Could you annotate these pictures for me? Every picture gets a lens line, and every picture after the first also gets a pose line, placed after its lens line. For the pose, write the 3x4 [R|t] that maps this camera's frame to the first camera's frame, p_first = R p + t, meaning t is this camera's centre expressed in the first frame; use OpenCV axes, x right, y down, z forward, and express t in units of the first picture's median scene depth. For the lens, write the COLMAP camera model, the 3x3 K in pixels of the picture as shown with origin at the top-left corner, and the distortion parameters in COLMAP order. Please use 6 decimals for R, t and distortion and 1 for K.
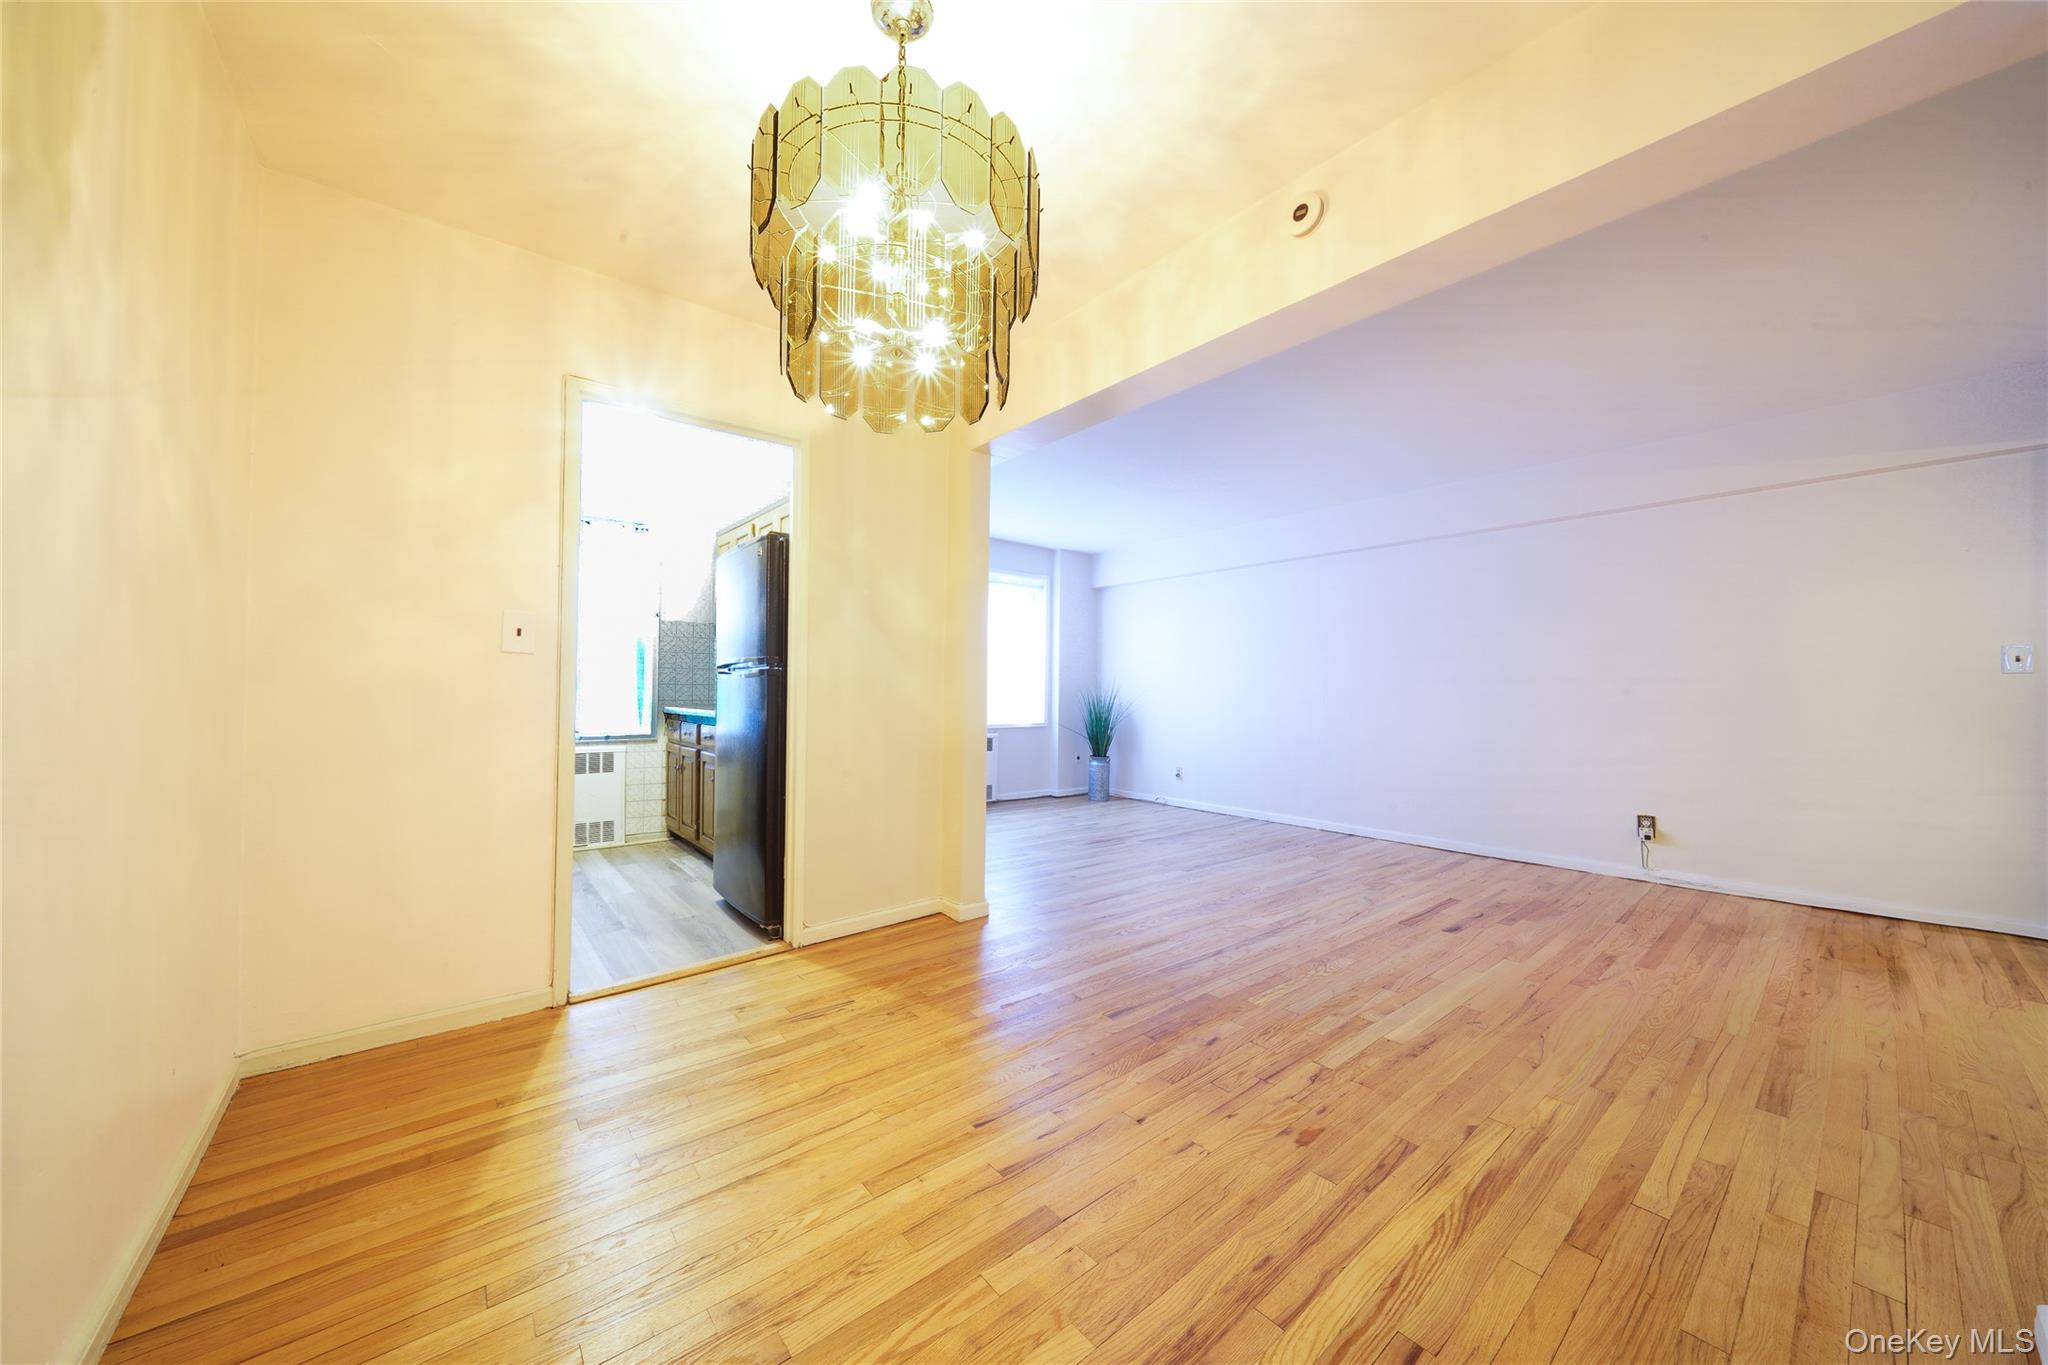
lens RADIAL K [[702.7, 0, 1015.9], [0, 702.7, 689.1], [0, 0, 1]] dist [-0.004394, 0.000119]
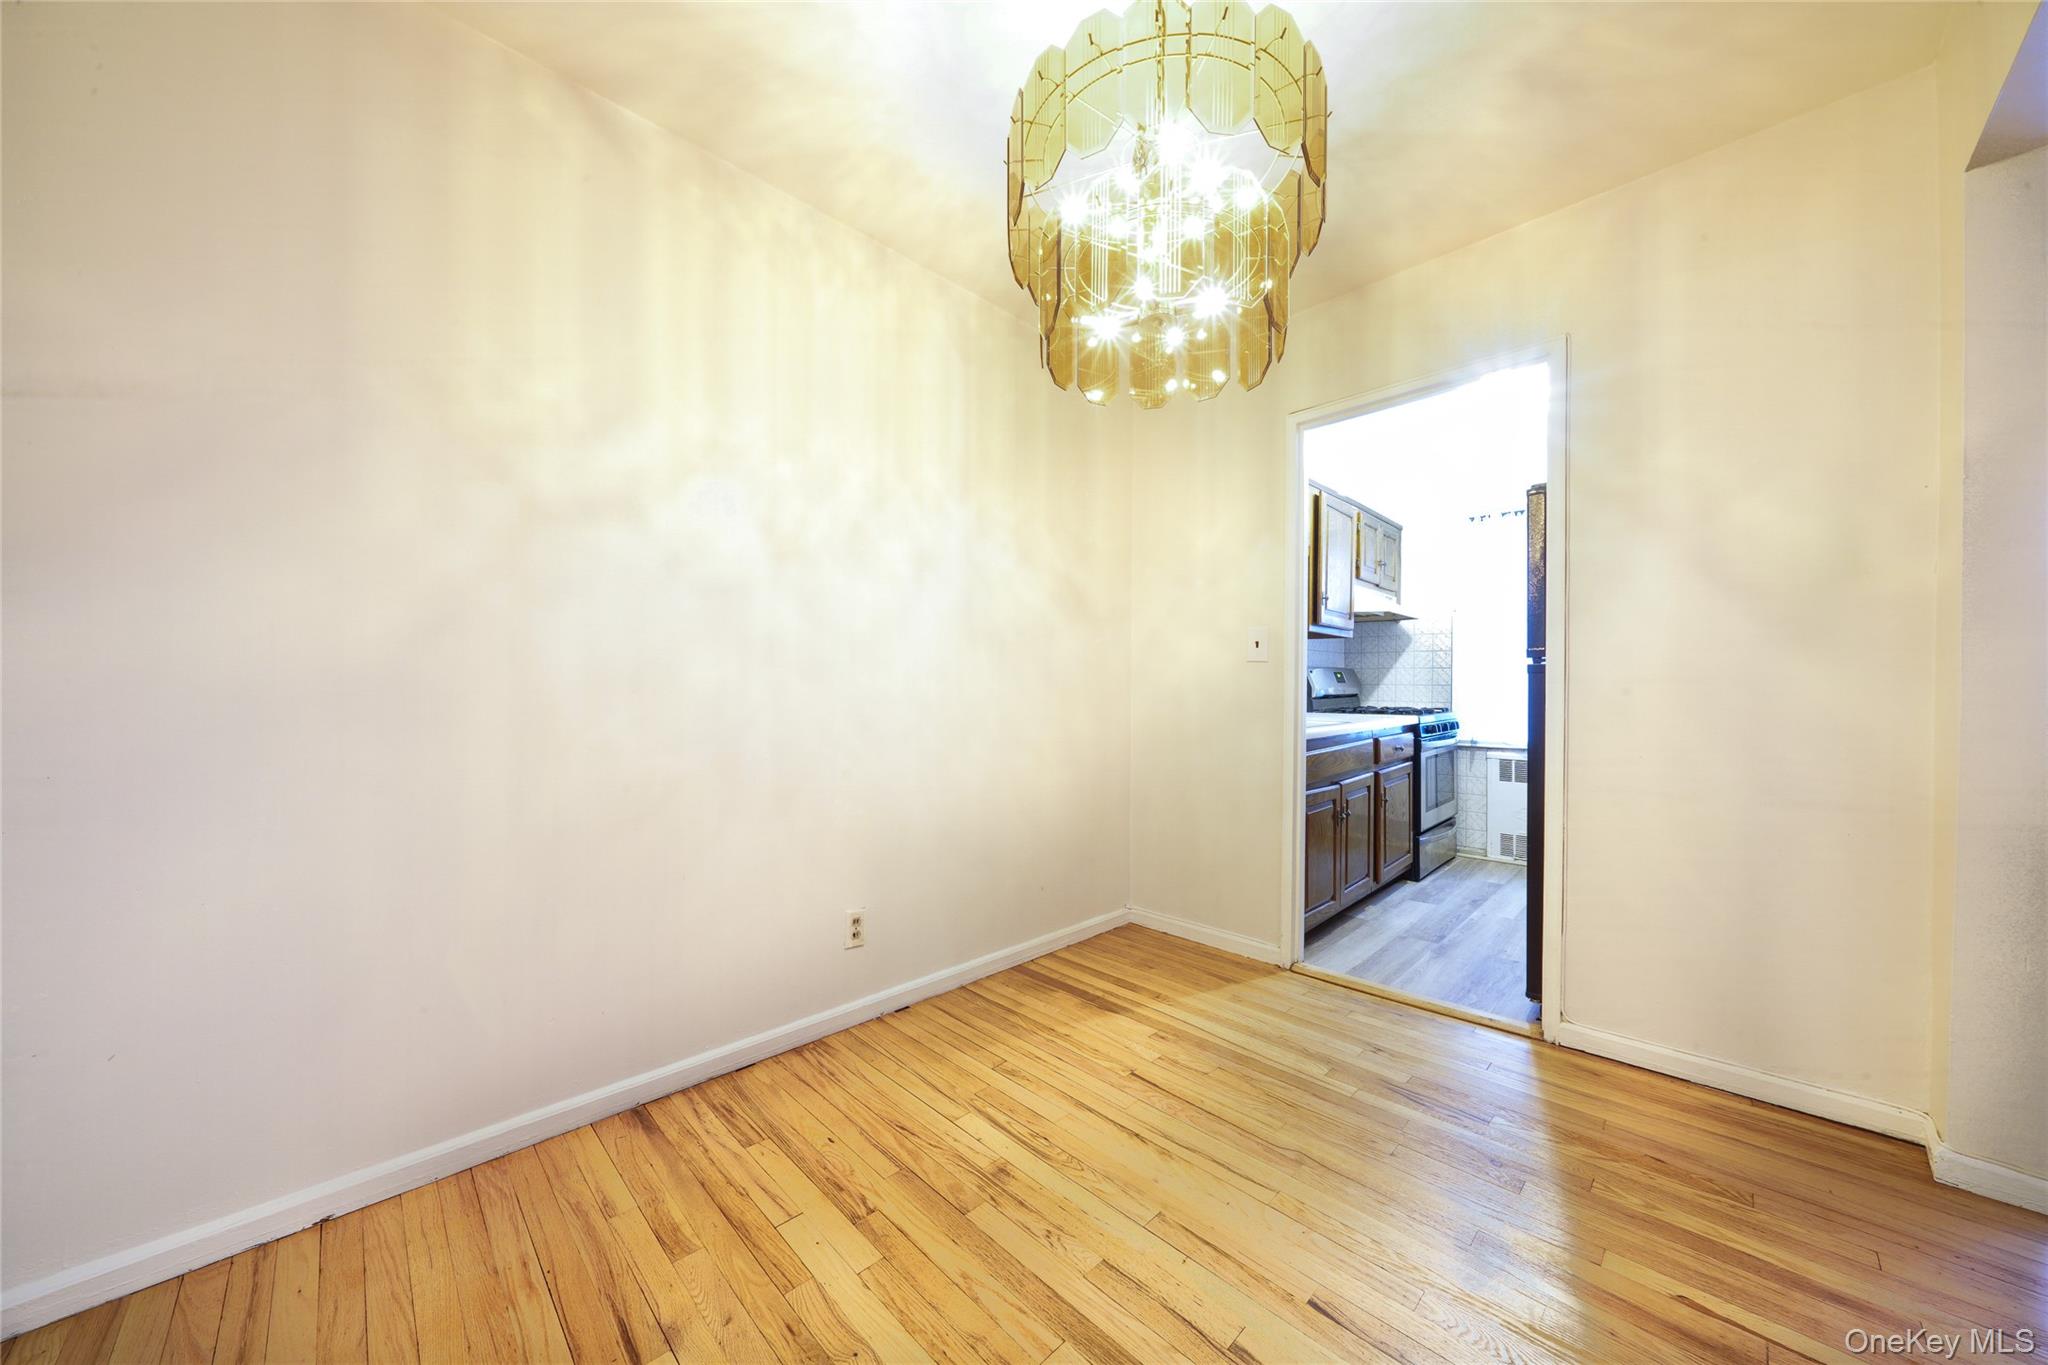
lens RADIAL K [[702.7, 0, 1011.6], [0, 702.7, 682.9], [0, 0, 1]] dist [-0.004394, 0.000119]
pose [[0.086625, -0.015553, -0.996120, 0.694426], [0.001409, 0.999879, -0.015489, 0.007507], [0.996240, -0.000062, 0.086636, 0.700392]]
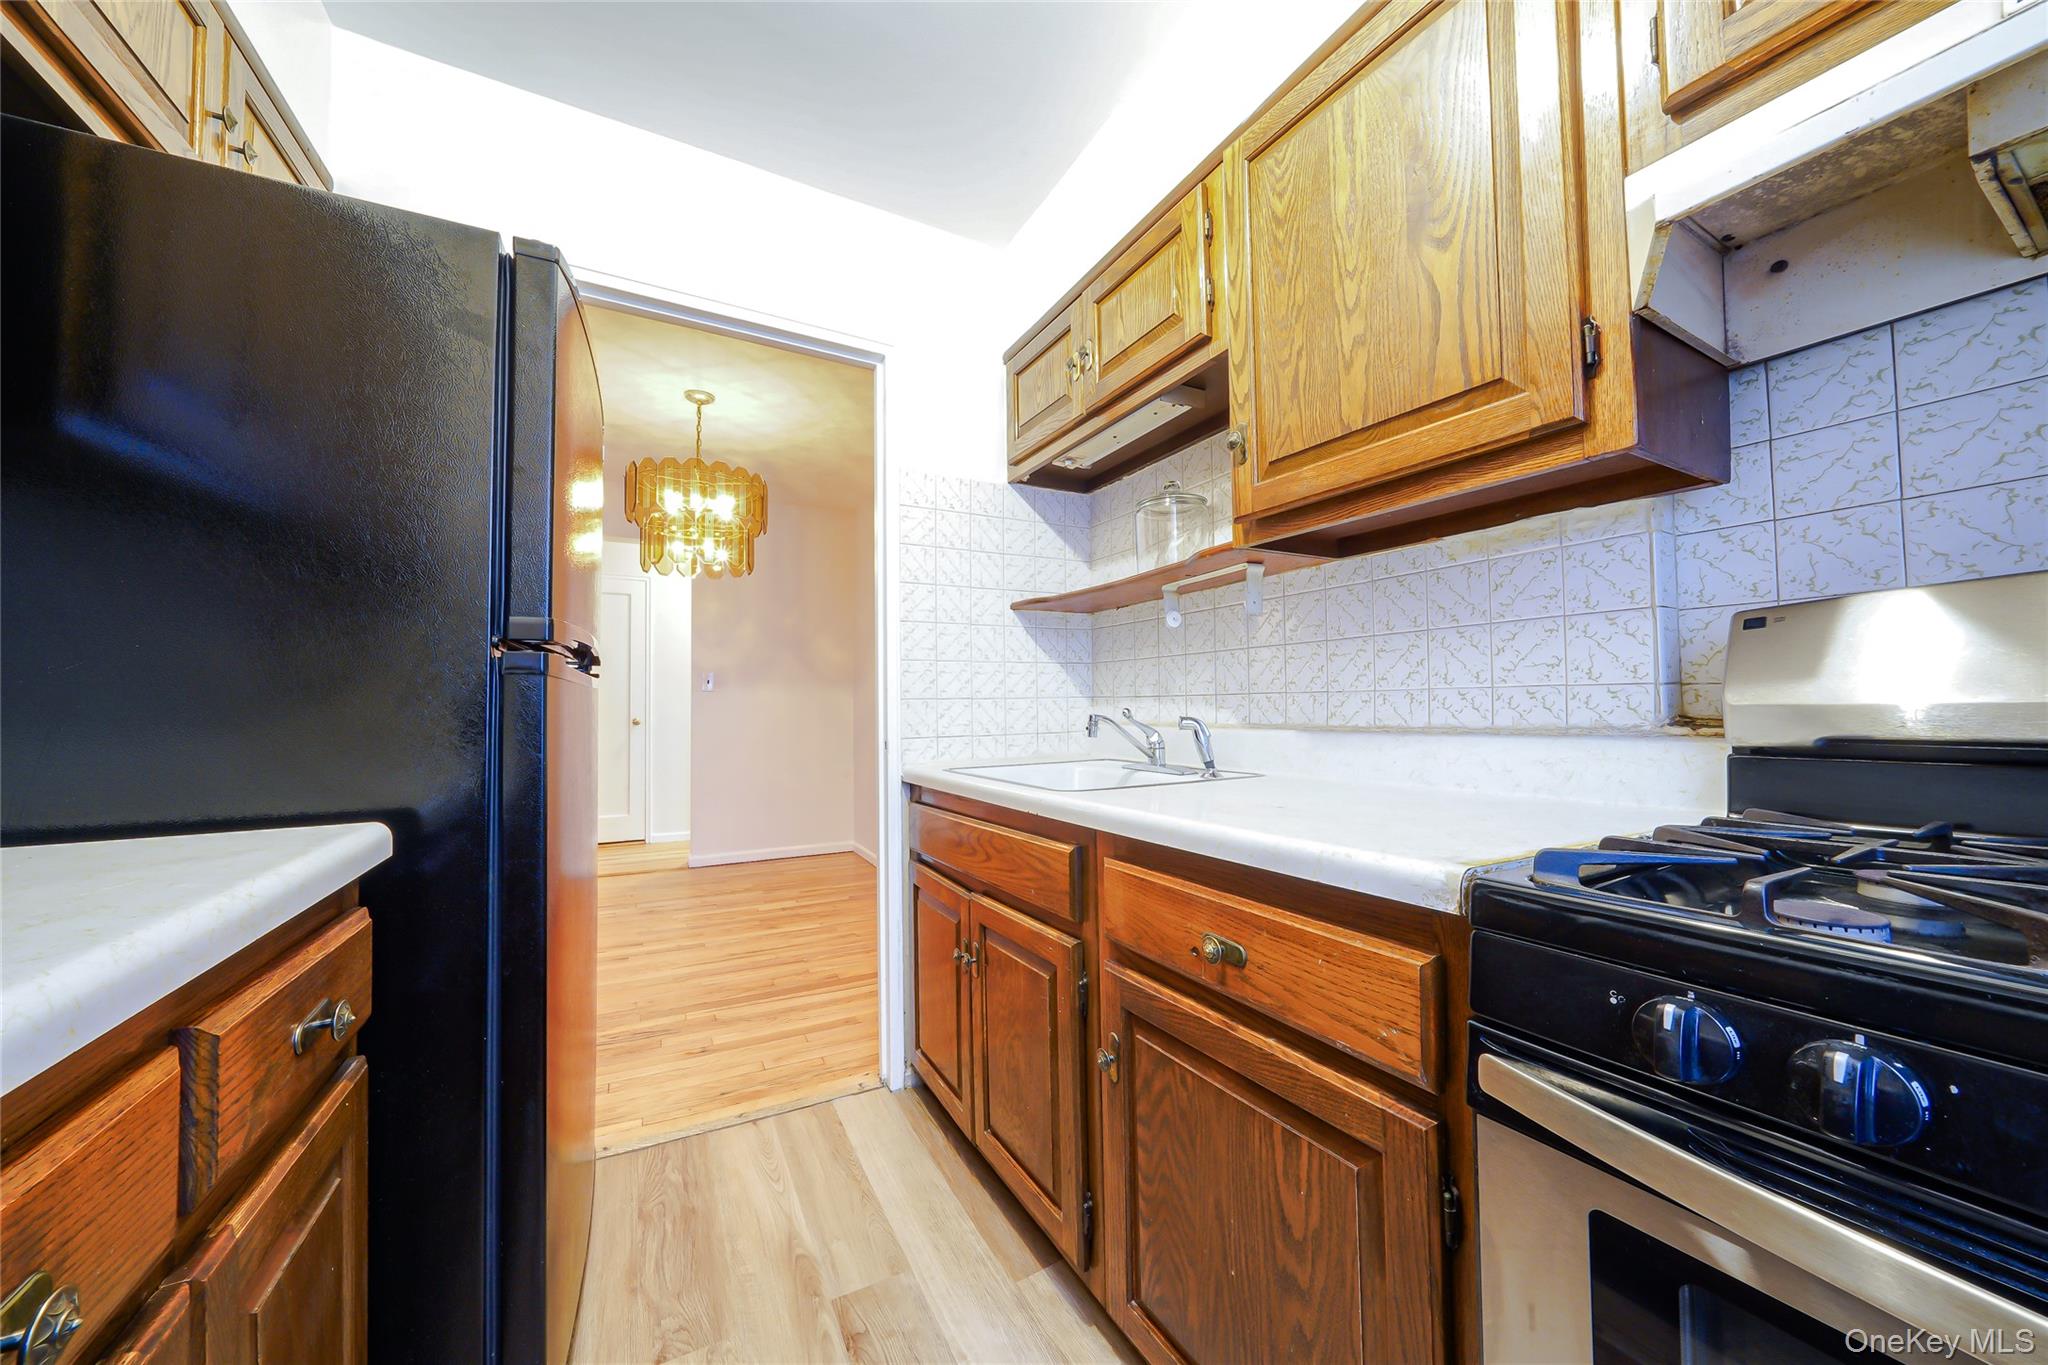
lens RADIAL K [[702.7, 0, 1016.2], [0, 702.7, 681.3], [0, 0, 1]] dist [-0.004394, 0.000119]
pose [[-0.980884, -0.000715, 0.194592, -1.475886], [-0.007920, 0.999311, -0.036249, -0.002979], [-0.194432, -0.037097, -0.980214, 2.794357]]
